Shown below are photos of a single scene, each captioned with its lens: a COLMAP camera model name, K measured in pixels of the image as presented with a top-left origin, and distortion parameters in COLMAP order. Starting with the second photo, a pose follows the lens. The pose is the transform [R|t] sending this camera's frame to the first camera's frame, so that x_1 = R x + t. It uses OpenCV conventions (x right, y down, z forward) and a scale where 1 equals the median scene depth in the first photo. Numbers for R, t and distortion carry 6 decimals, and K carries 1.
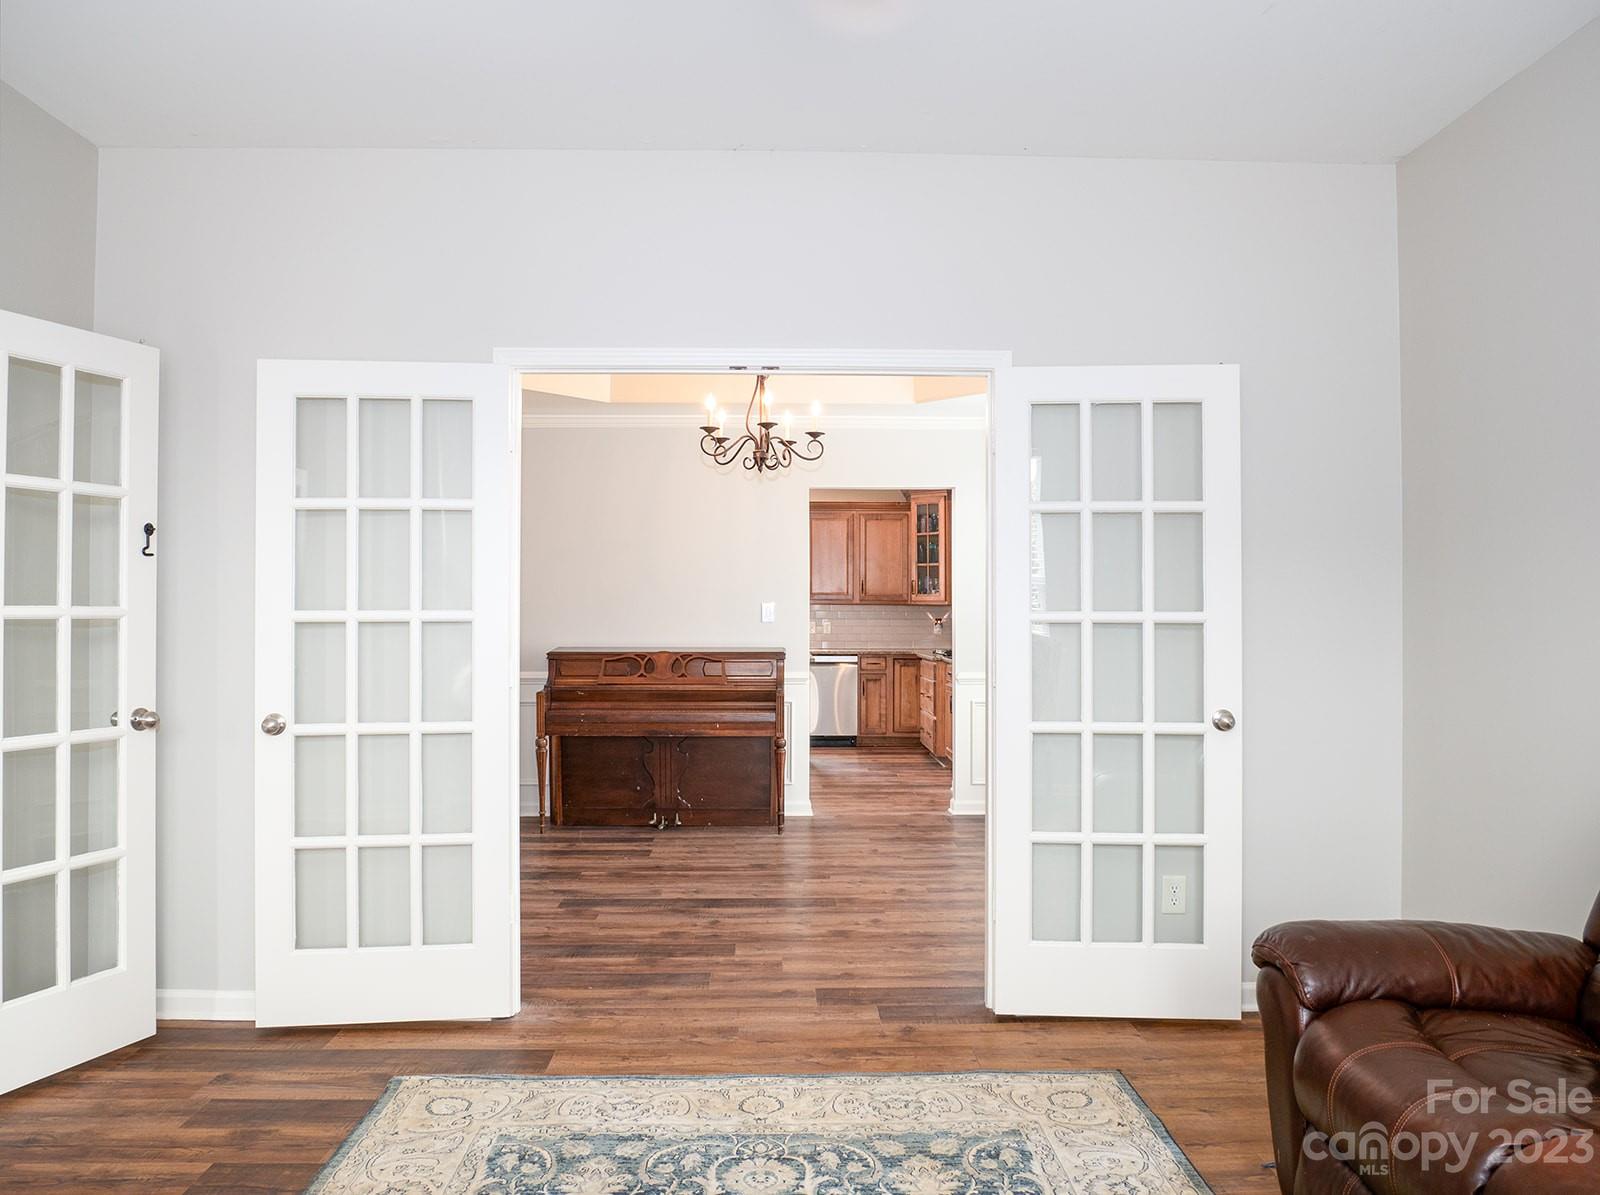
lens RADIAL K [[1176.2, 0, 800.7], [0, 1176.2, 597.0], [0, 0, 1]] dist [-0.028090, -0.001279]
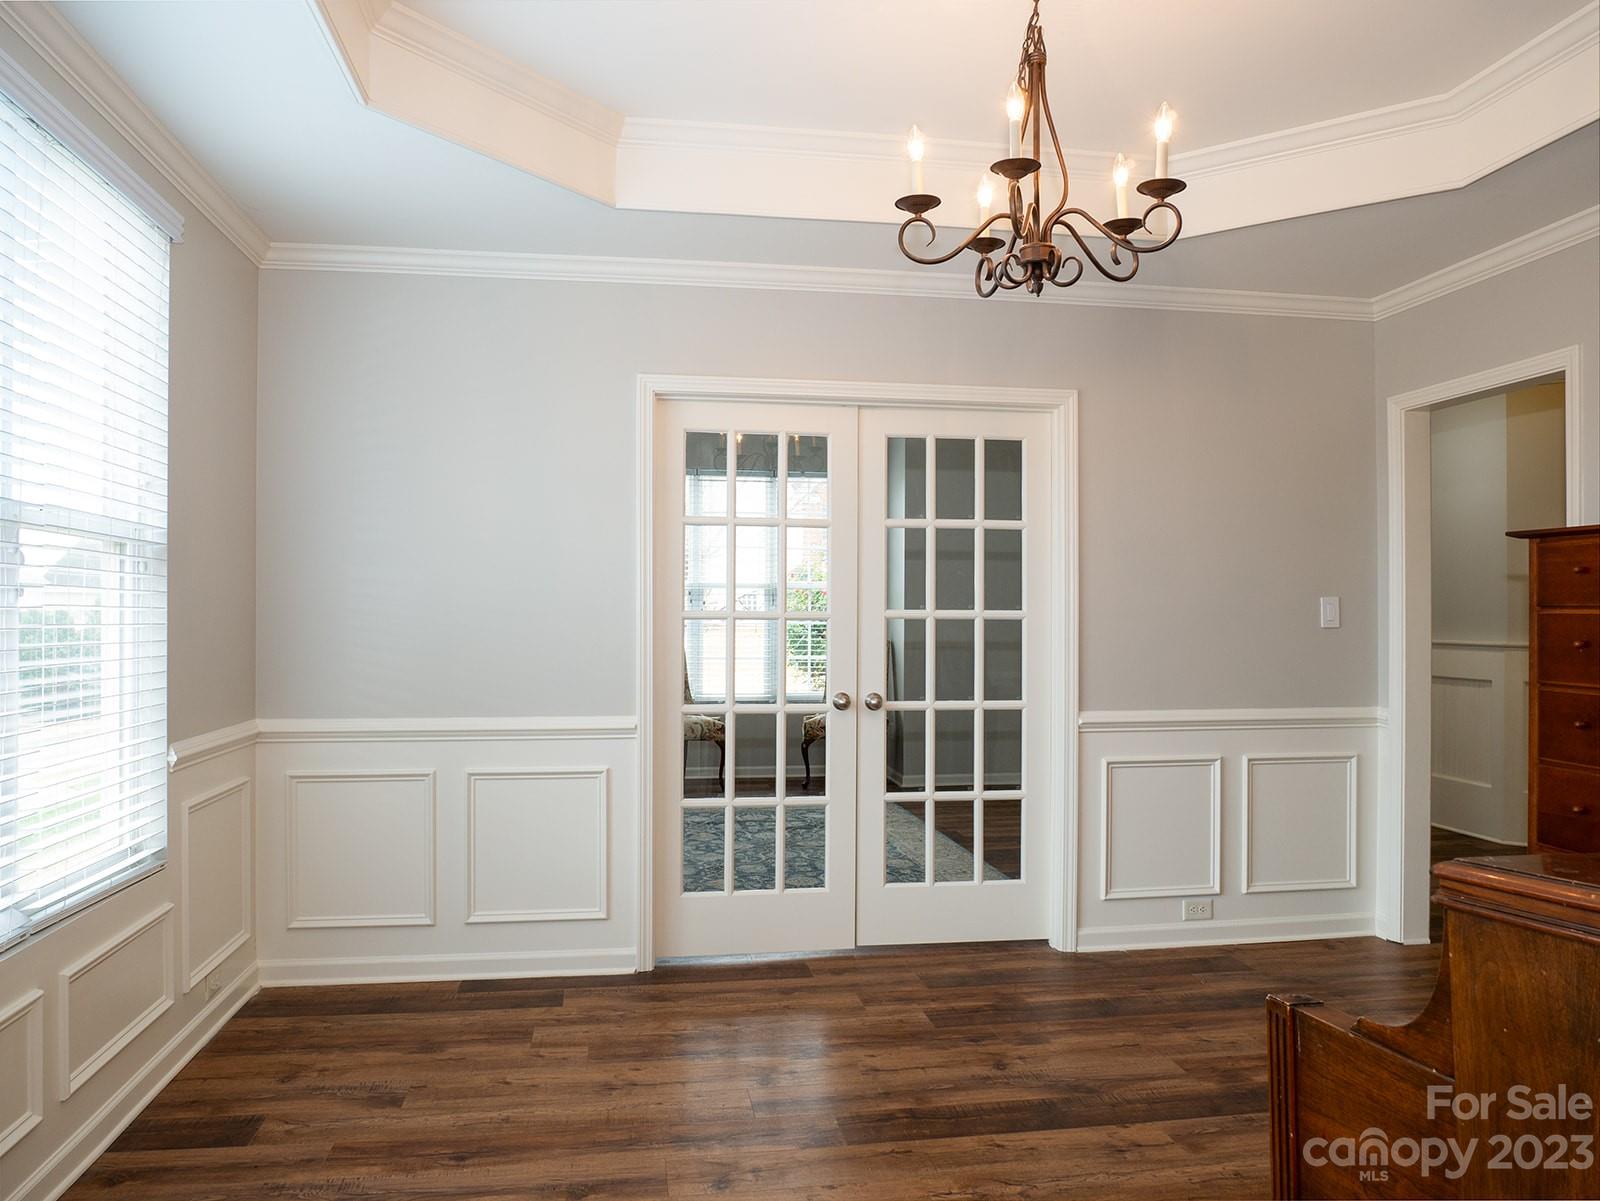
lens RADIAL K [[1176.2, 0, 800.7], [0, 1176.2, 602.7], [0, 0, 1]] dist [-0.028090, -0.001279]
pose [[-0.990526, -0.001684, -0.137317, 0.159489], [-0.000018, 0.999926, -0.012132, 0.017164], [0.137327, -0.012014, -0.990453, 1.943424]]
